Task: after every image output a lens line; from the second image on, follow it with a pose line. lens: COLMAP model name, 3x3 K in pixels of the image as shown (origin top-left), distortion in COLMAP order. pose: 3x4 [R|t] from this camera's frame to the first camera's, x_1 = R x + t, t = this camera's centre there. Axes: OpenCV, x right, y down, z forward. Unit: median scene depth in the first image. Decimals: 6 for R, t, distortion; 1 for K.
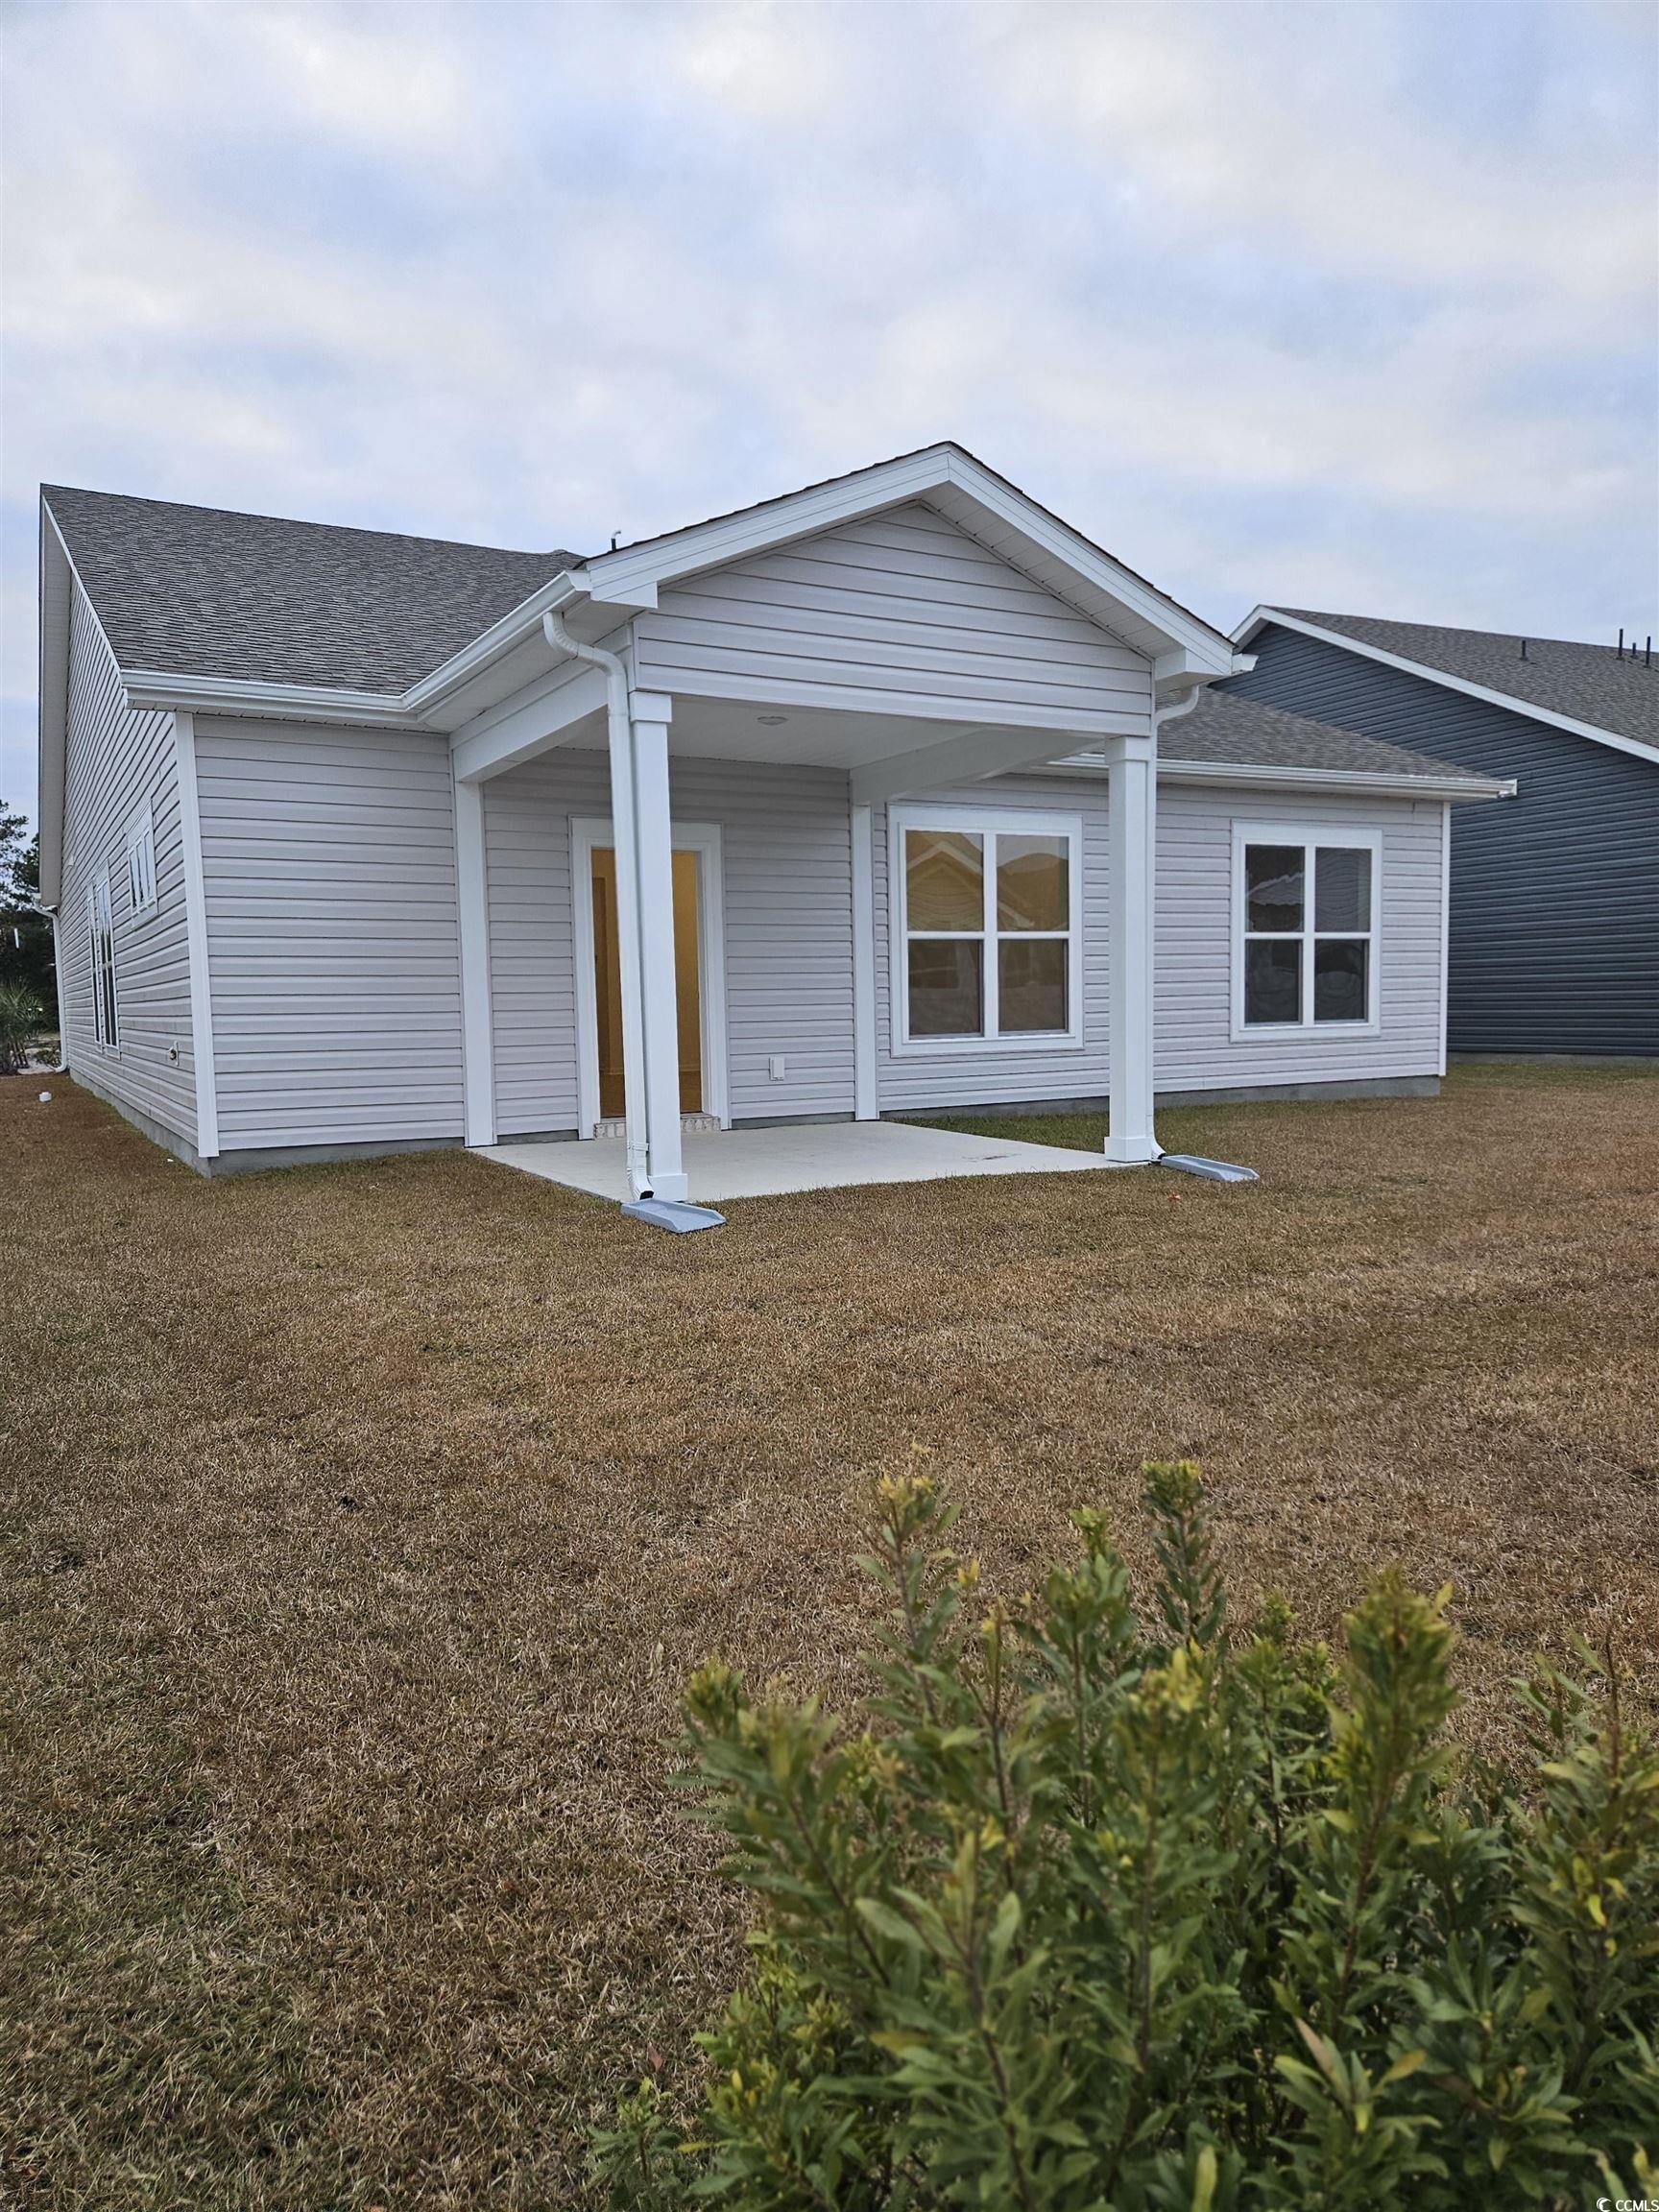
lens RADIAL K [[1465.5, 0, 801.8], [0, 1465.5, 1070.5], [0, 0, 1]] dist [0.079763, -0.068924]
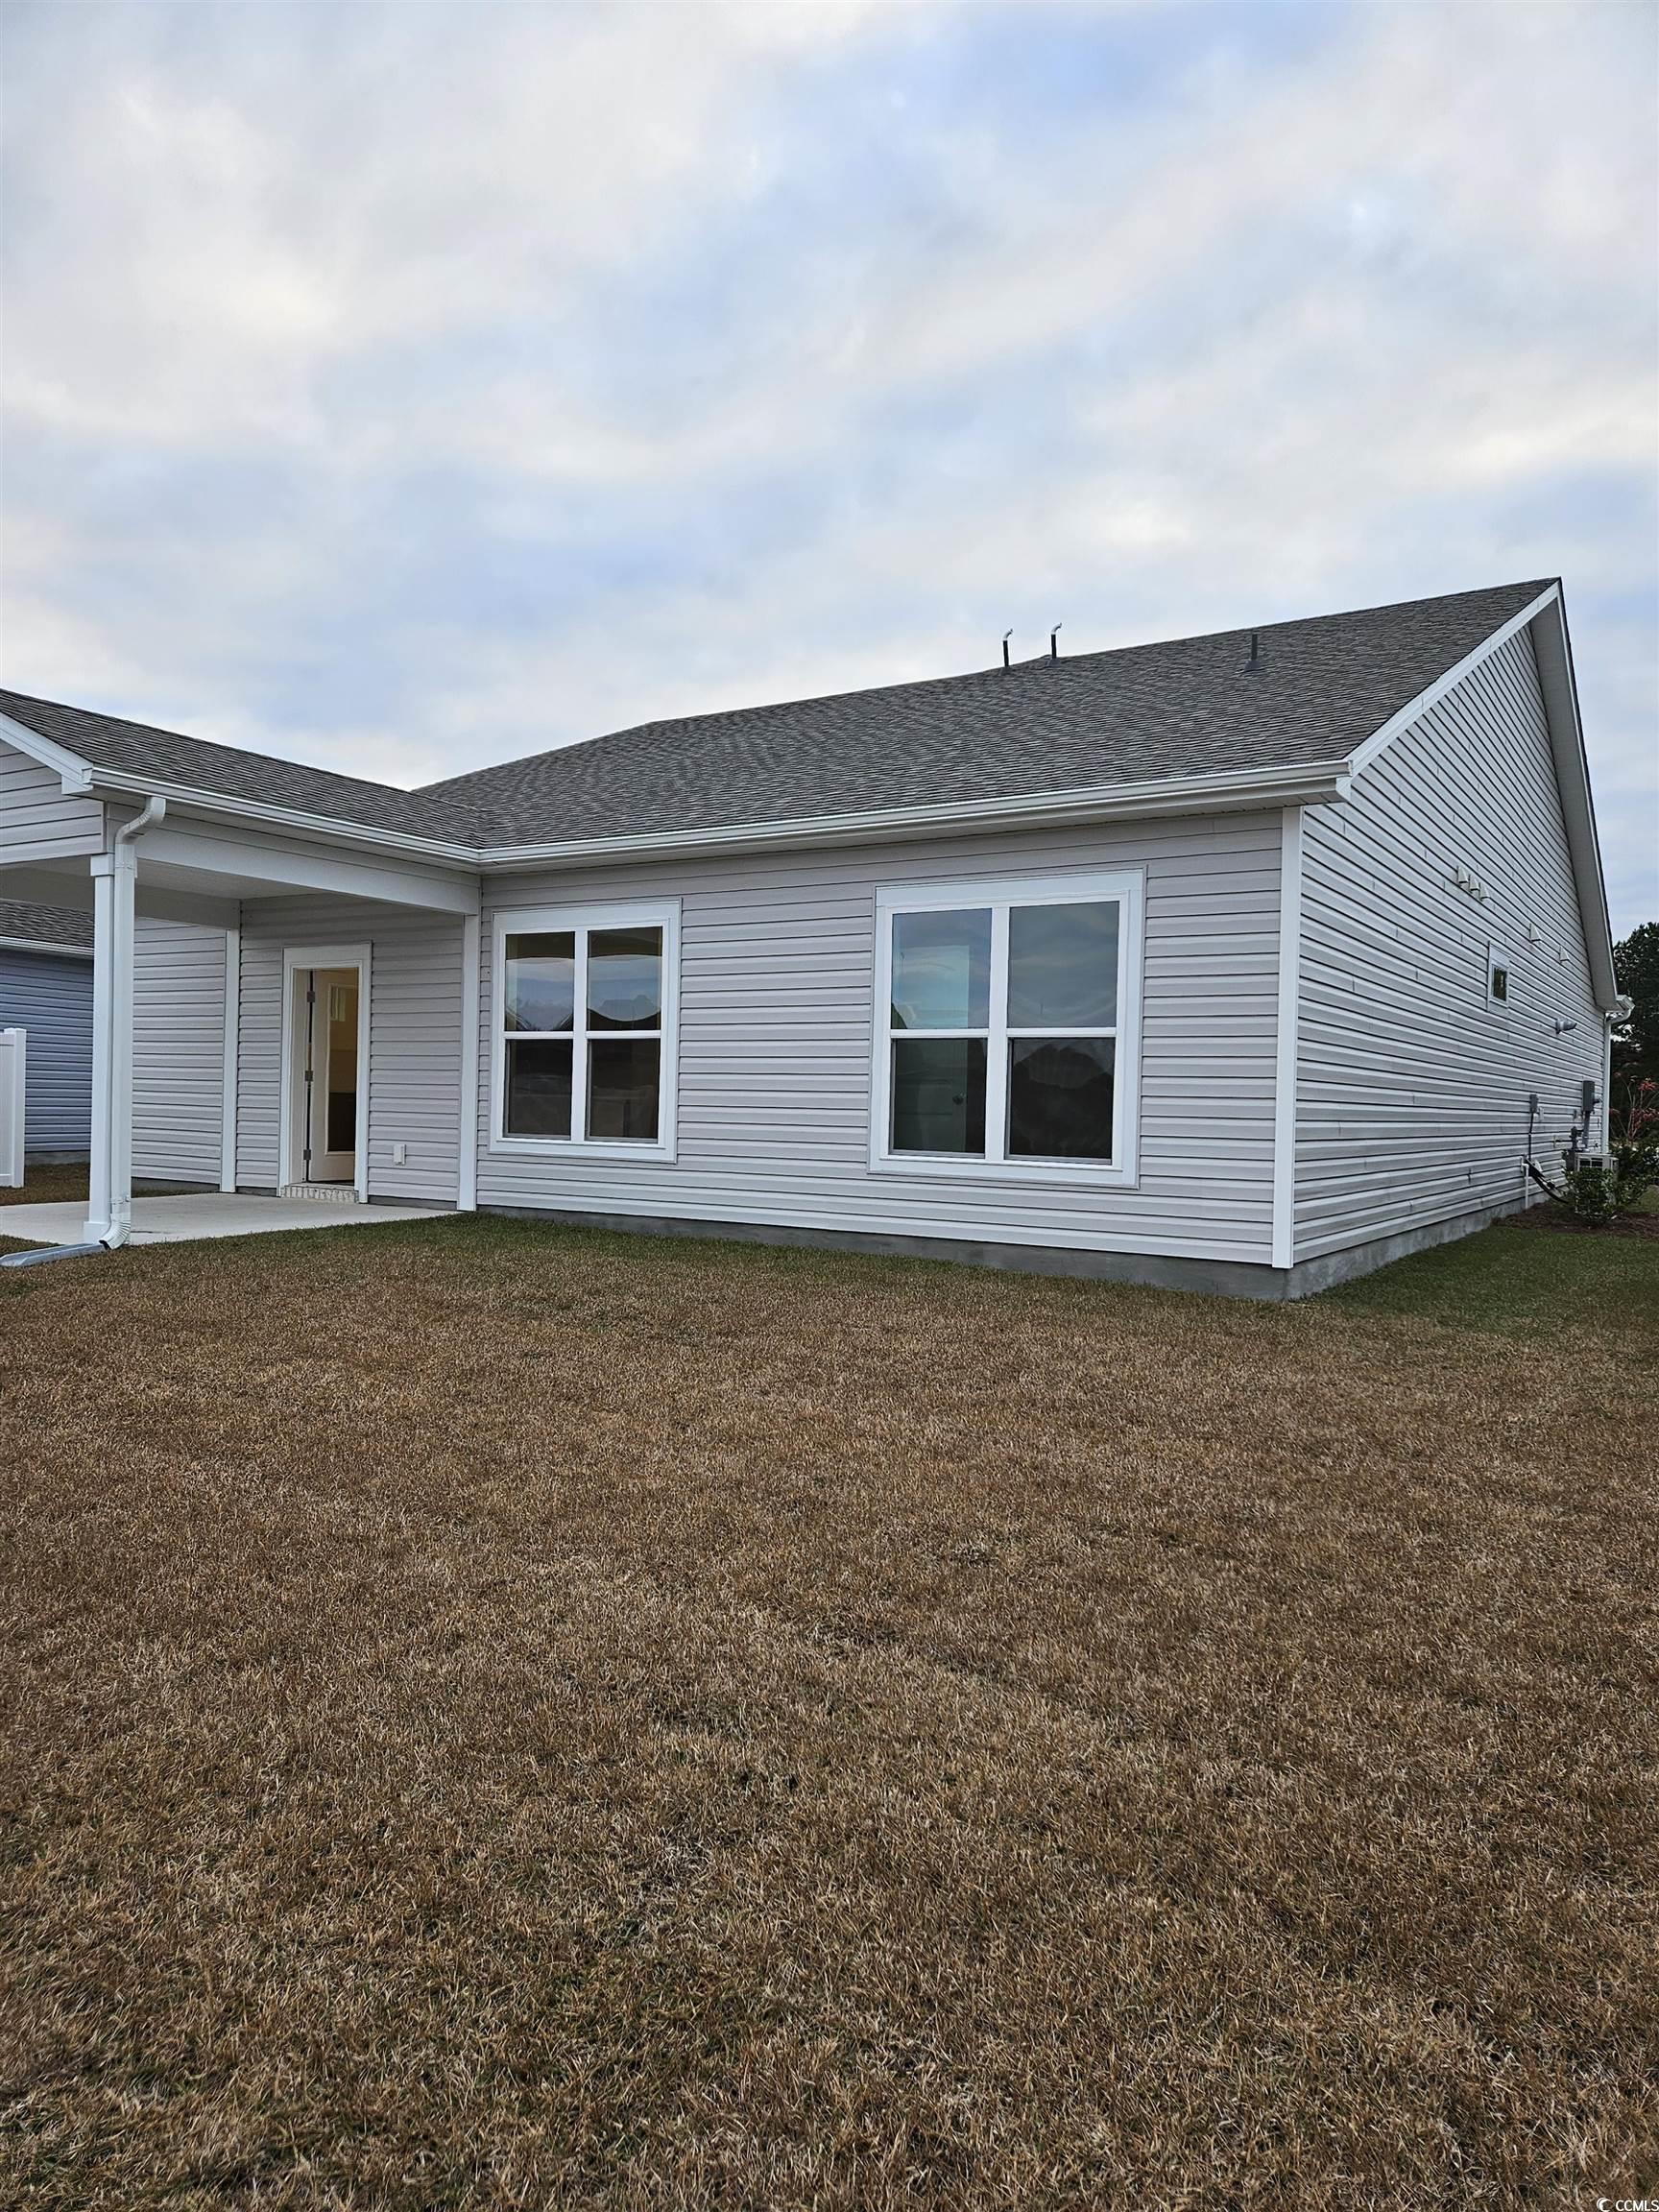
lens RADIAL K [[1478.9, 0, 830.3], [0, 1478.9, 1121.9], [0, 0, 1]] dist [0.091402, -0.076722]
pose [[0.479731, 0.043159, -0.876353, 0.954852], [-0.076431, 0.997048, 0.007263, -0.049377], [0.874080, 0.063496, 0.481614, 0.608297]]
